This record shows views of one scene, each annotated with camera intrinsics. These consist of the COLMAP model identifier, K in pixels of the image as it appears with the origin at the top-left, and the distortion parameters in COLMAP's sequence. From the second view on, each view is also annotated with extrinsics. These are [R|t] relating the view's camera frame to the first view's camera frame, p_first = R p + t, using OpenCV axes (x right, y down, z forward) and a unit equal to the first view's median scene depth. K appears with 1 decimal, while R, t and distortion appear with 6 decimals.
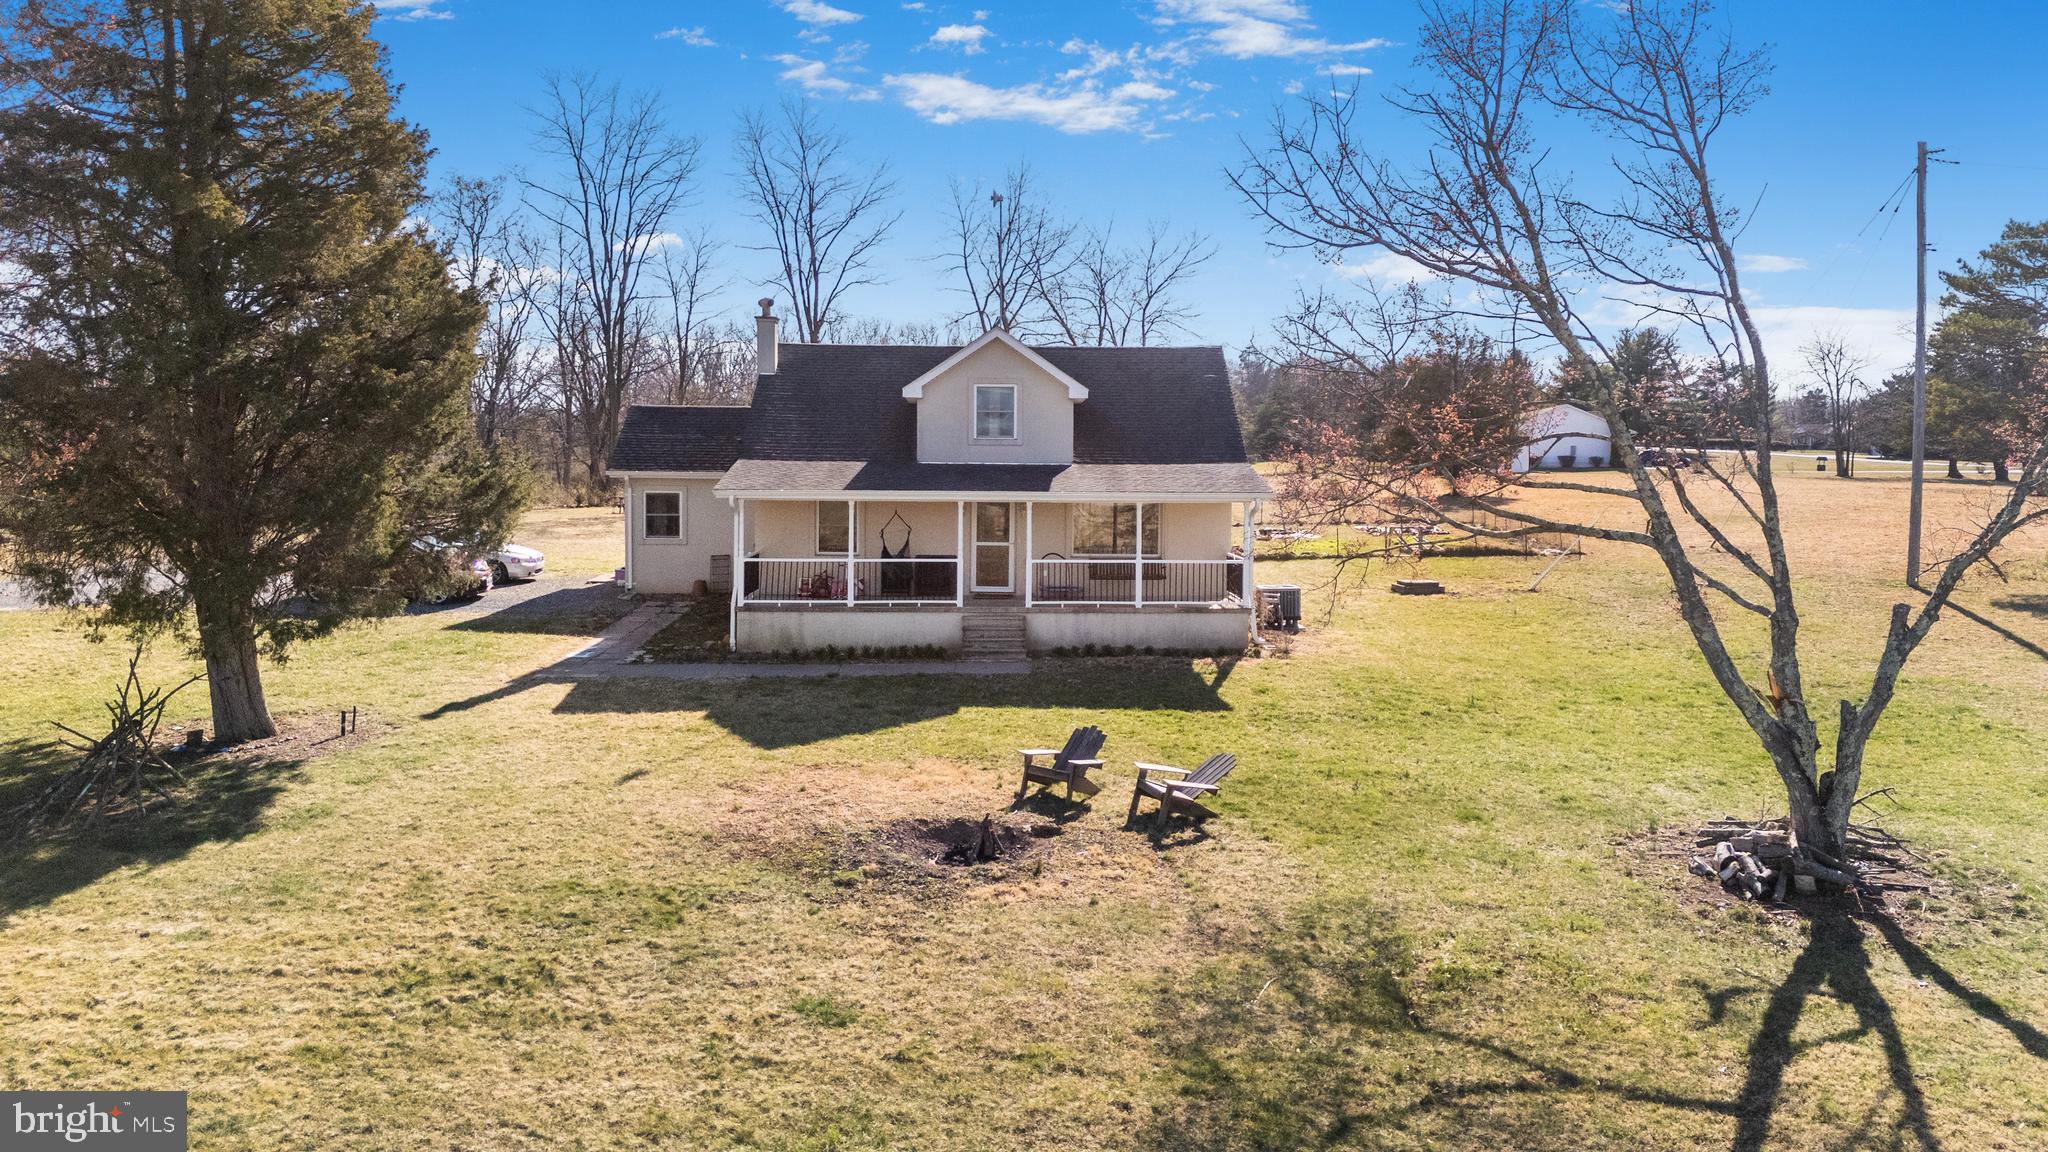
lens RADIAL K [[1532.3, 0, 1016.7], [0, 1532.3, 518.5], [0, 0, 1]] dist [0.059088, -0.048733]
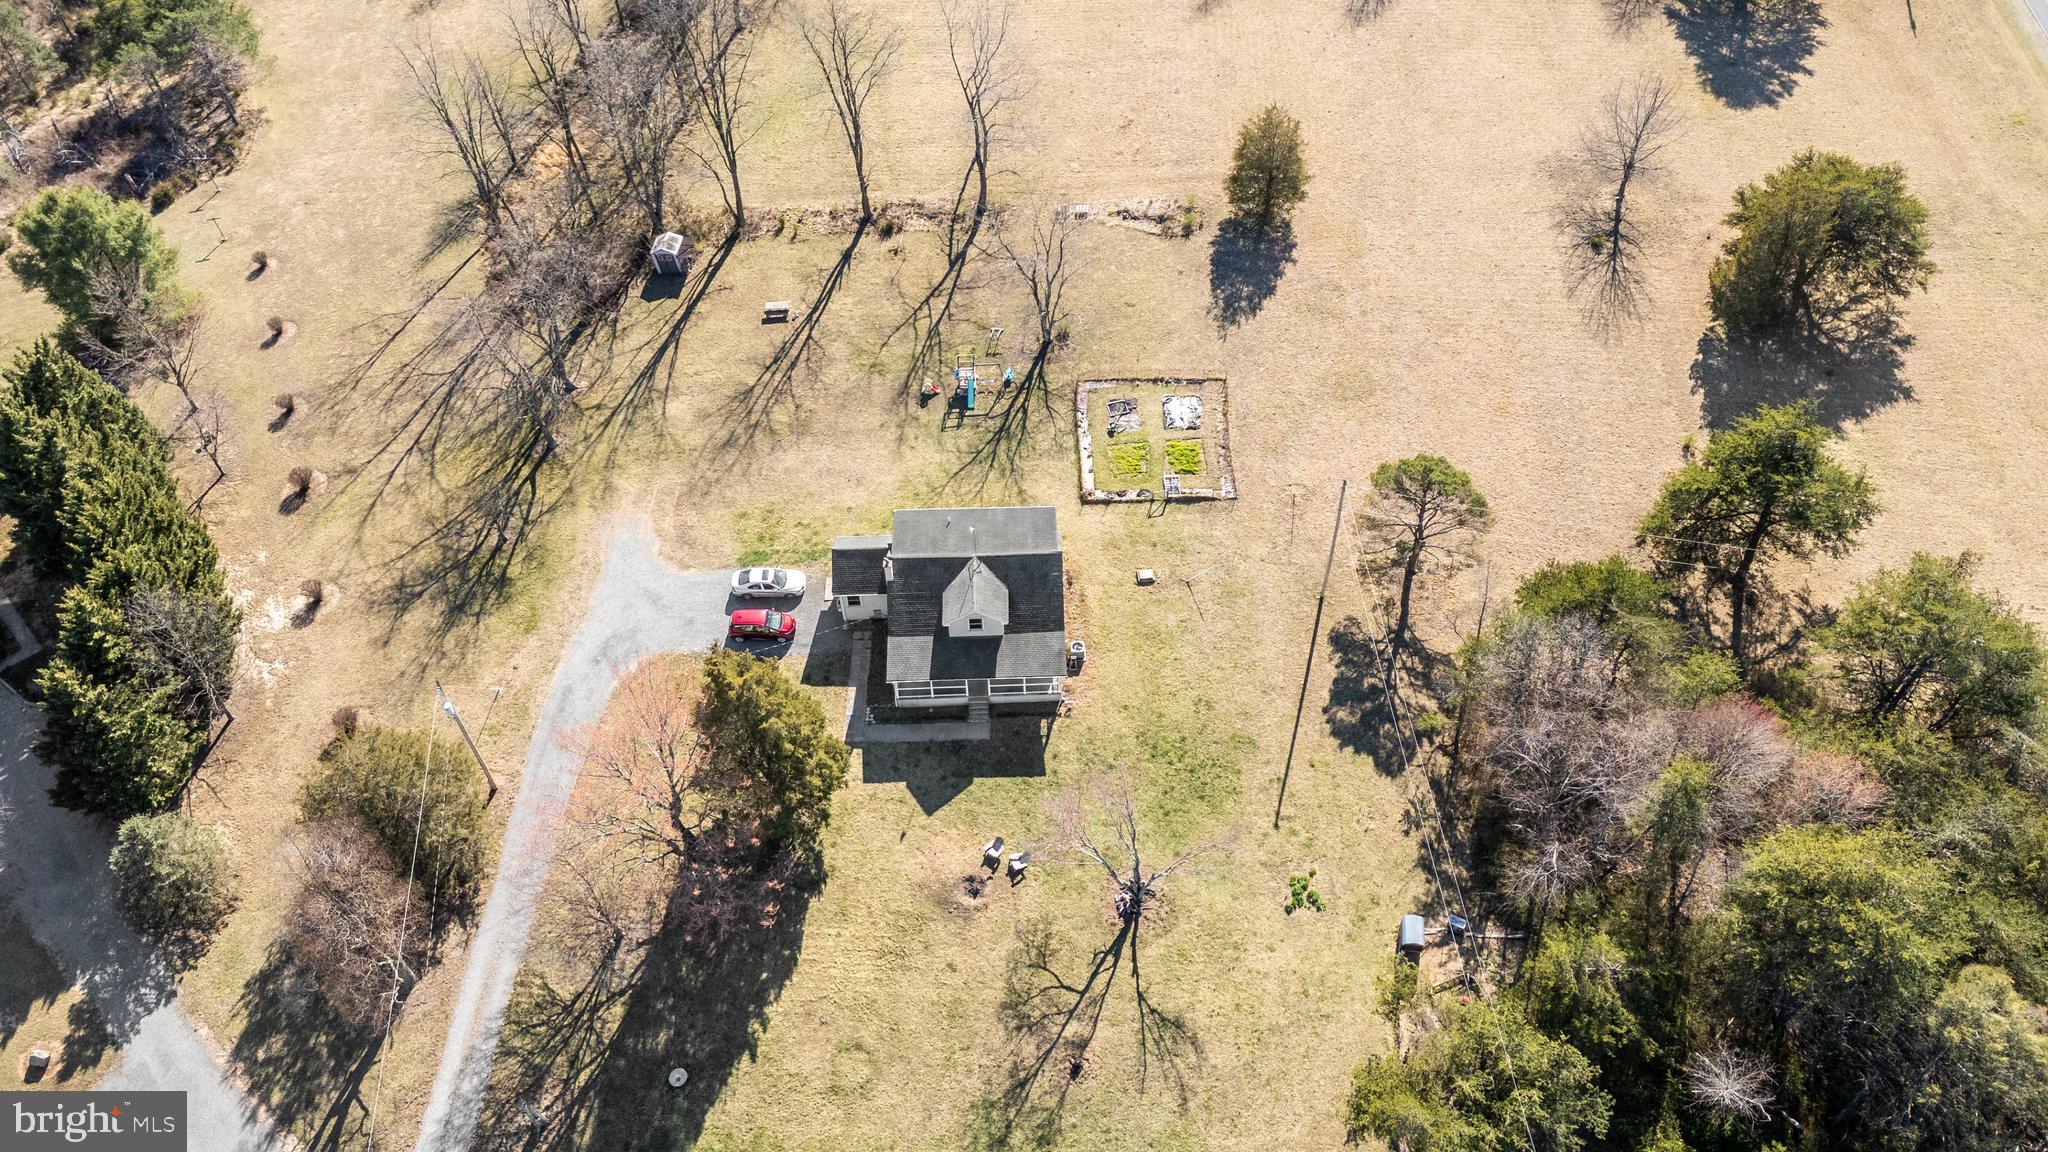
lens RADIAL K [[1511.9, 0, 1029.1], [0, 1511.9, 565.5], [0, 0, 1]] dist [0.065467, -0.049876]
pose [[0.999697, -0.018194, -0.016553, 0.194410], [0.024530, 0.687849, 0.725439, -3.164162], [-0.001813, -0.725626, 0.688087, -1.252282]]
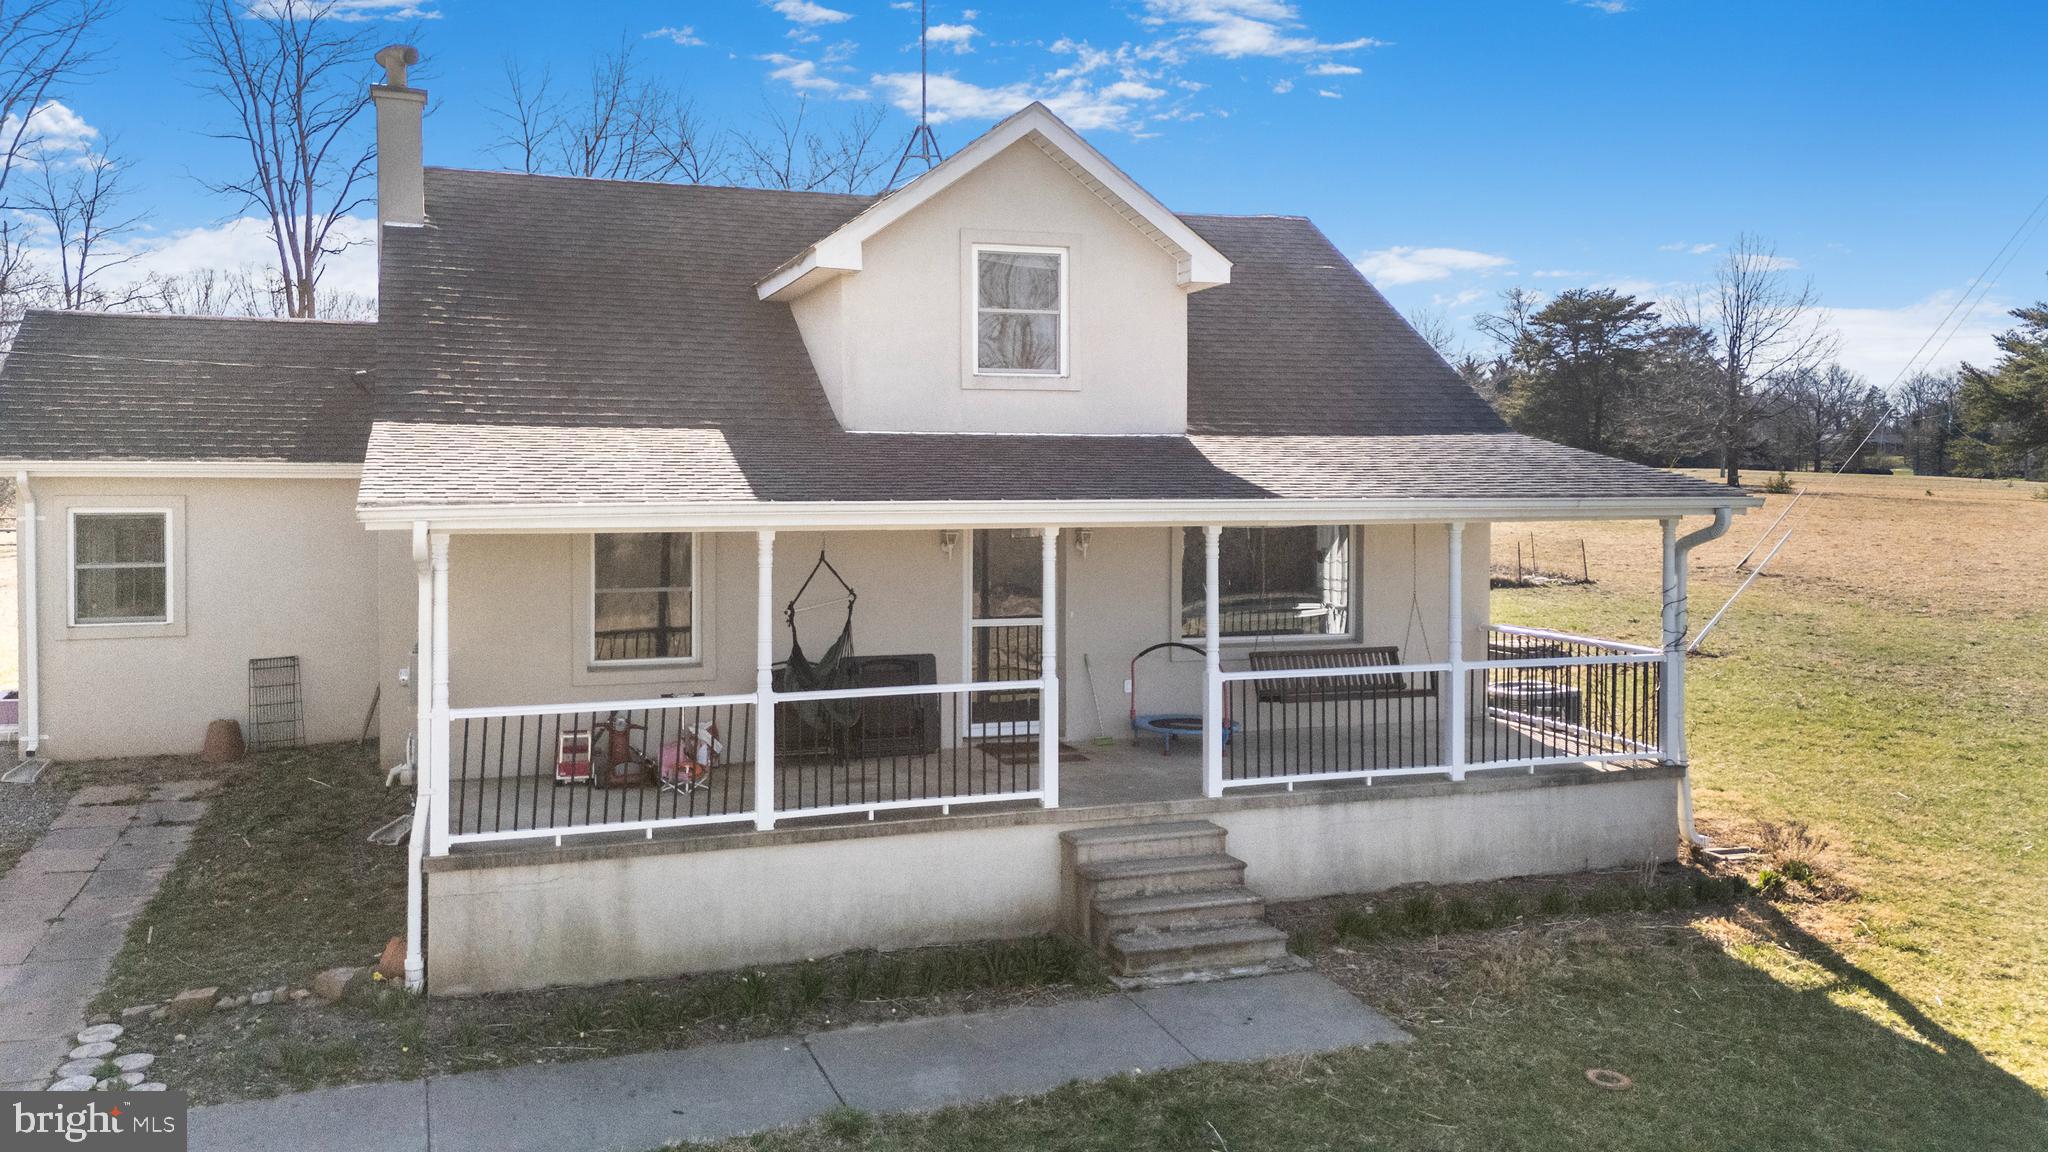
lens RADIAL K [[1532.3, 0, 969.6], [0, 1532.3, 552.1], [0, 0, 1]] dist [0.059088, -0.048733]
pose [[0.950870, -0.020493, 0.308912, -0.229537], [0.015102, 0.999689, 0.019831, -0.017629], [-0.309223, -0.014191, 0.950884, 0.862700]]
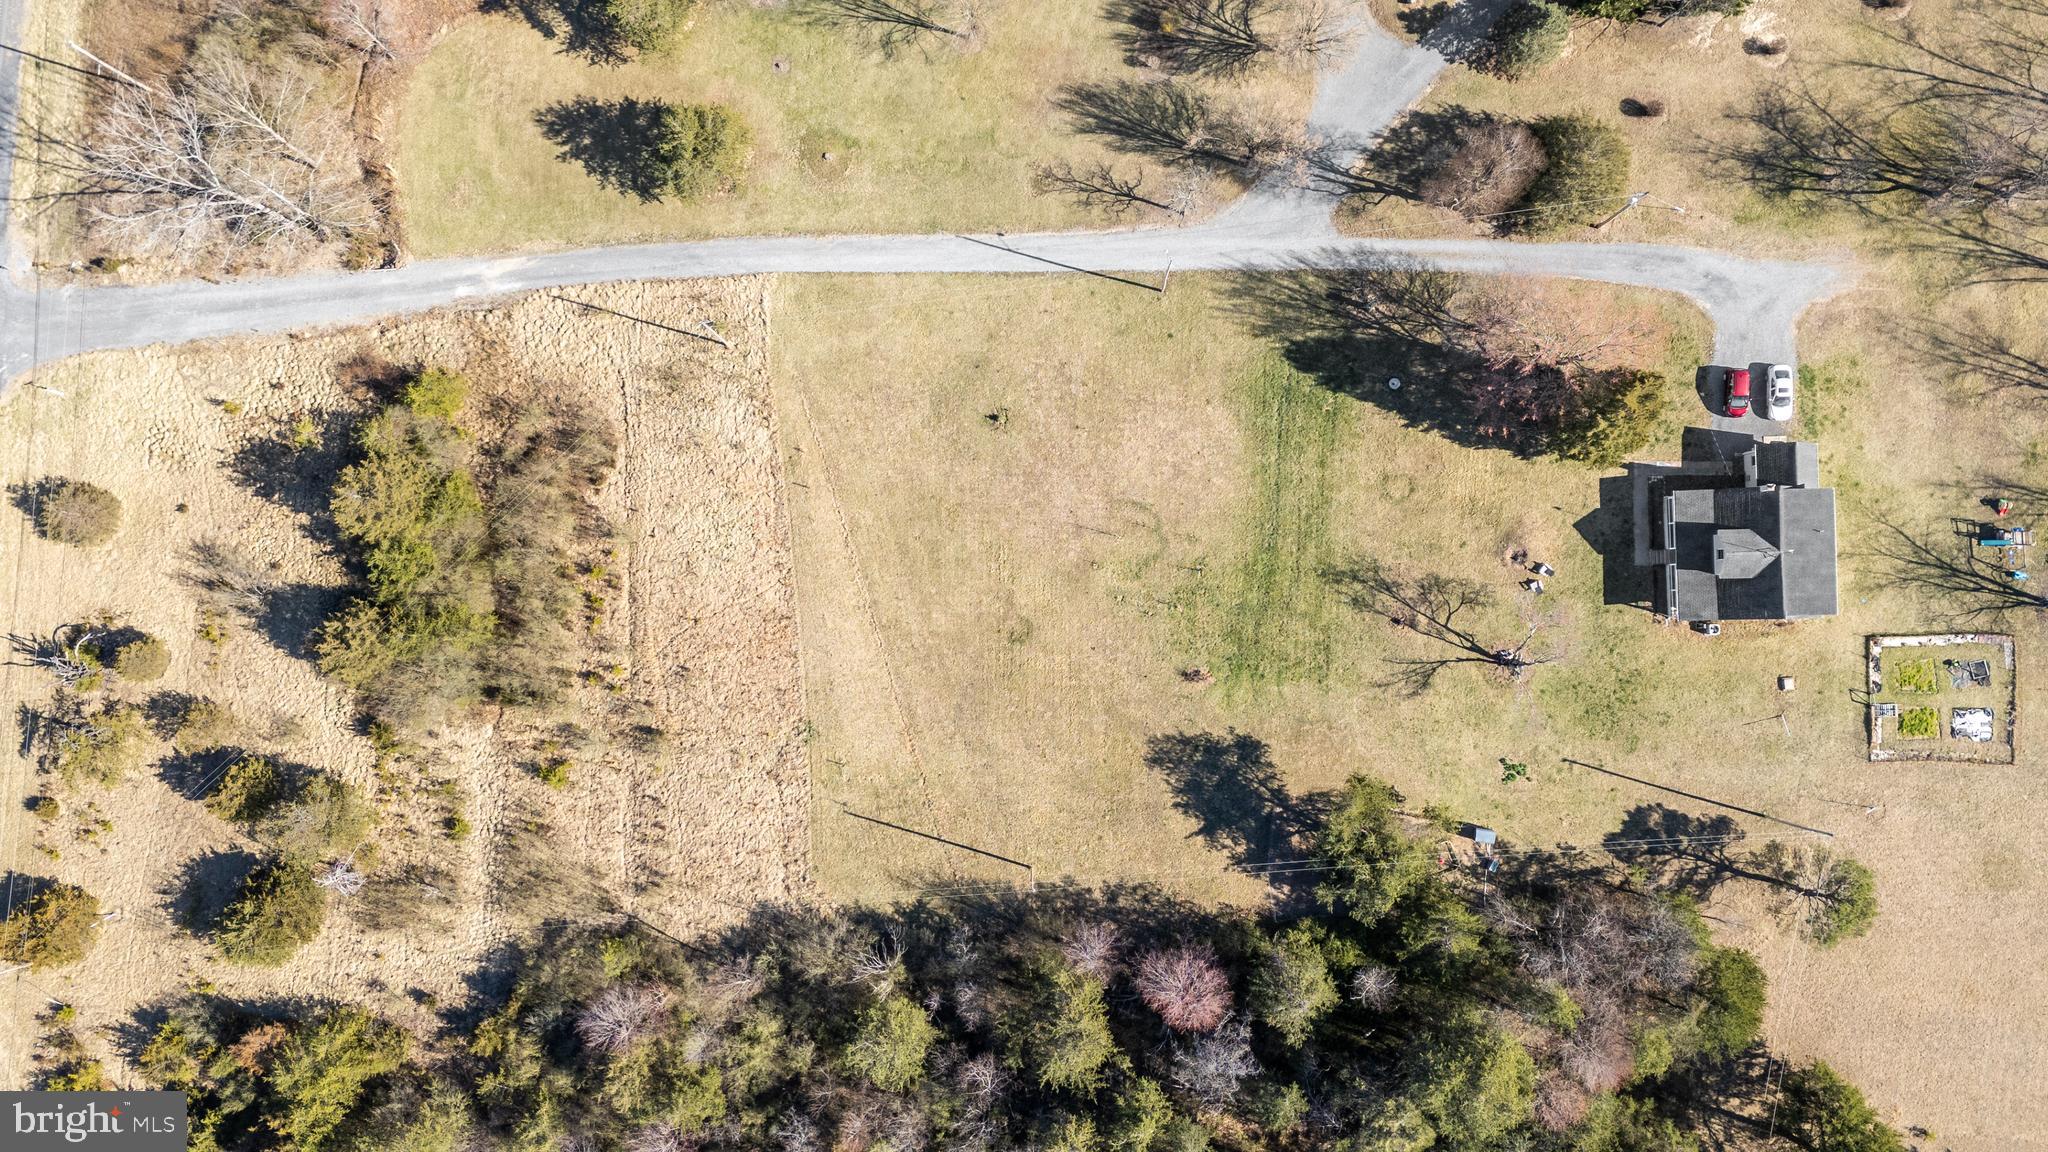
lens RADIAL K [[1532.3, 0, 1013.5], [0, 1532.3, 596.0], [0, 0, 1]] dist [0.059088, -0.048733]
pose [[0.002219, 0.999616, -0.027619, 0.287013], [-0.029565, 0.027672, 0.999180, -5.714295], [0.999560, -0.001401, 0.029615, -1.334103]]
